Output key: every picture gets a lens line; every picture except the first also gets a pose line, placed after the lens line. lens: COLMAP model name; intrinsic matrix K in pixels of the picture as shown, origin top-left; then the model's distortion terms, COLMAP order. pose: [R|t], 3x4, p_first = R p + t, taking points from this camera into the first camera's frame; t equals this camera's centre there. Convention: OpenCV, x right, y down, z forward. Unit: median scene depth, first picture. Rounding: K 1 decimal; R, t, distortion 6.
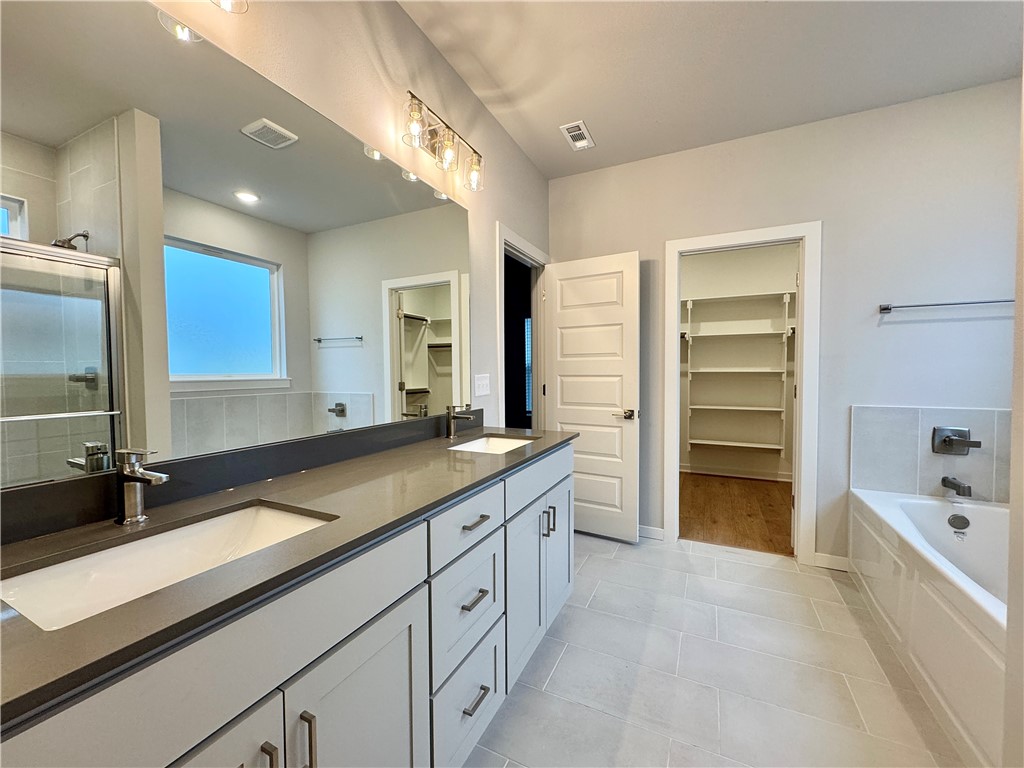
lens RADIAL K [[408.1, 0, 511.3], [0, 408.1, 385.1], [0, 0, 1]] dist [-0.002602, 0.000124]
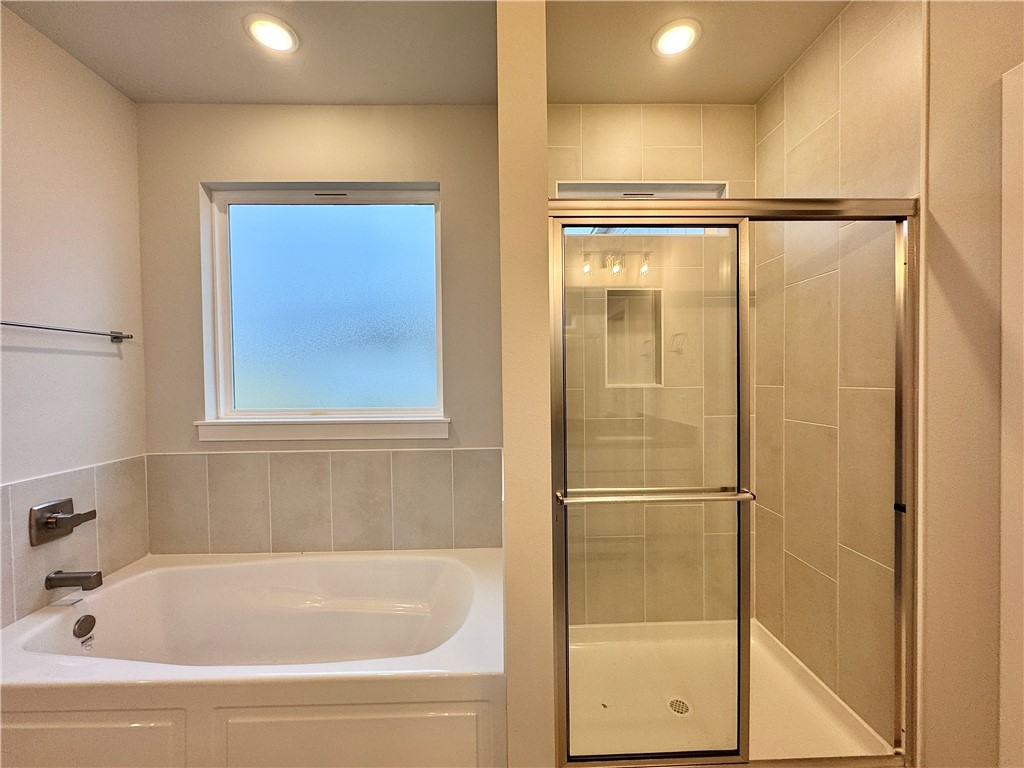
lens RADIAL K [[408.1, 0, 511.3], [0, 408.1, 385.1], [0, 0, 1]] dist [-0.002602, 0.000124]
pose [[-0.465540, 0.003728, 0.885019, 0.088345], [0.048989, 0.998567, 0.021563, -0.077821], [-0.883670, 0.053395, -0.465055, 0.638372]]
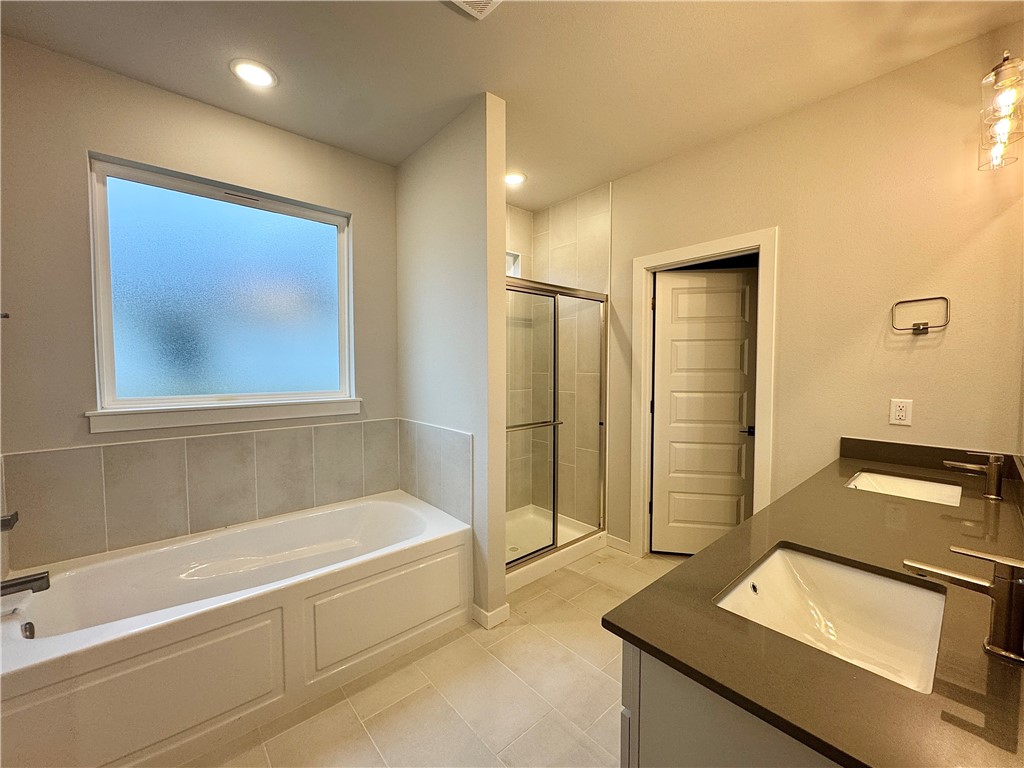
lens RADIAL K [[408.1, 0, 511.3], [0, 408.1, 385.1], [0, 0, 1]] dist [-0.002602, 0.000124]
pose [[-0.923393, -0.005397, 0.383818, 0.096432], [0.025879, 0.996751, 0.076274, -0.106712], [-0.382982, 0.080363, -0.920253, 1.246064]]
